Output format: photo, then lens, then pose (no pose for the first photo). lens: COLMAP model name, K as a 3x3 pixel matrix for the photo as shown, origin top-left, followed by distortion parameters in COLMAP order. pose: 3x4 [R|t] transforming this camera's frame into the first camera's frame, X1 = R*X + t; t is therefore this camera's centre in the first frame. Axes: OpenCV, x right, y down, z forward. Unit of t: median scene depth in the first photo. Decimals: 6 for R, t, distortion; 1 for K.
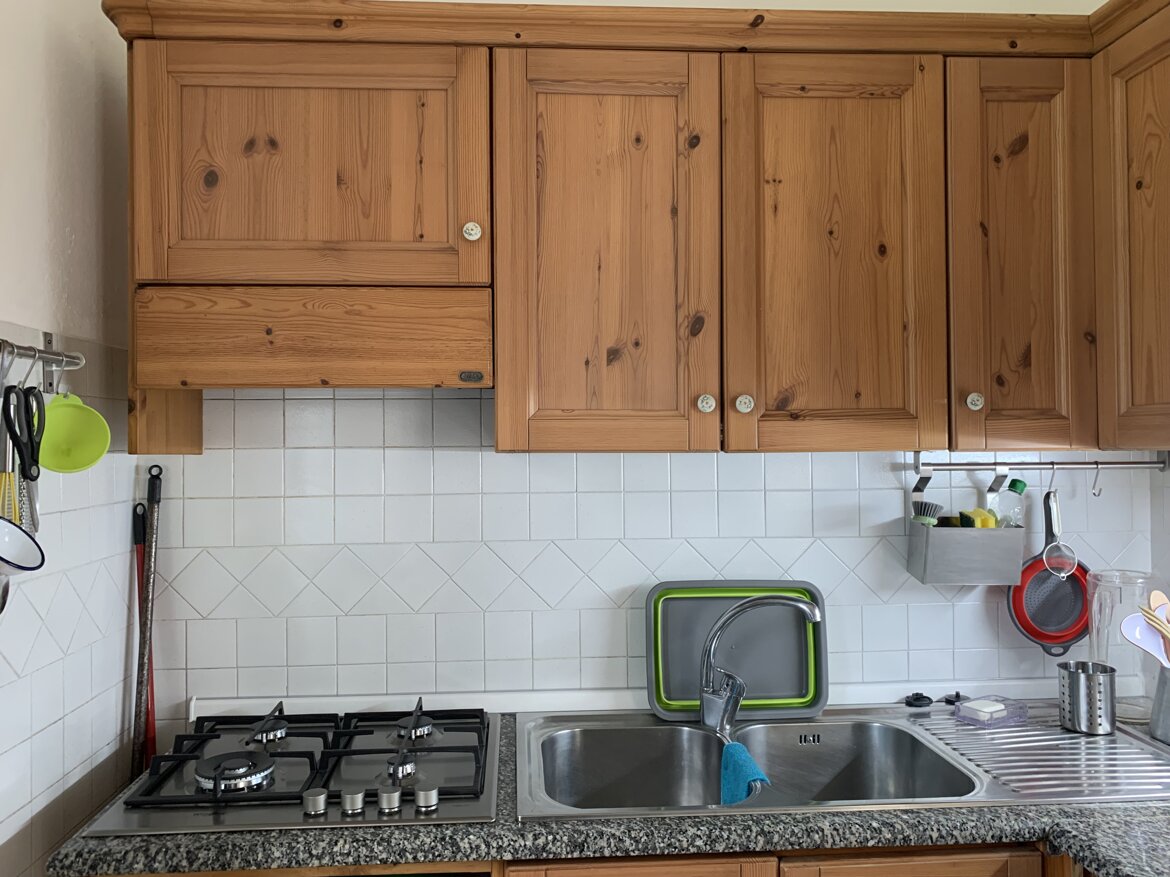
lens RADIAL K [[905.5, 0, 585.0], [0, 905.5, 438.5], [0, 0, 1]] dist [0.003944, -0.013029]
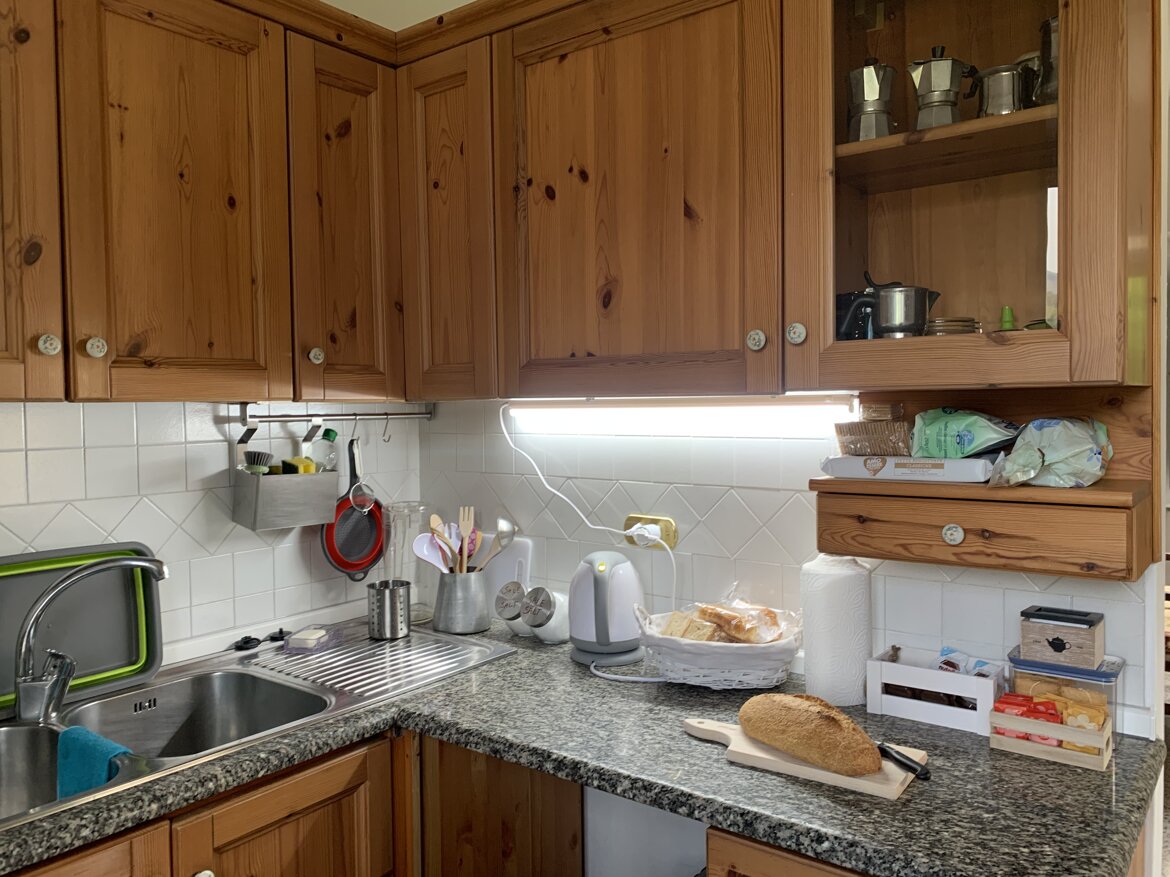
lens RADIAL K [[899.6, 0, 585.0], [0, 899.6, 438.5], [0, 0, 1]] dist [-0.005333, -0.005494]
pose [[0.642015, -0.027349, 0.766204, -0.193870], [0.002879, 0.999443, 0.033262, 0.023266], [-0.766686, -0.019148, 0.641736, 0.048410]]
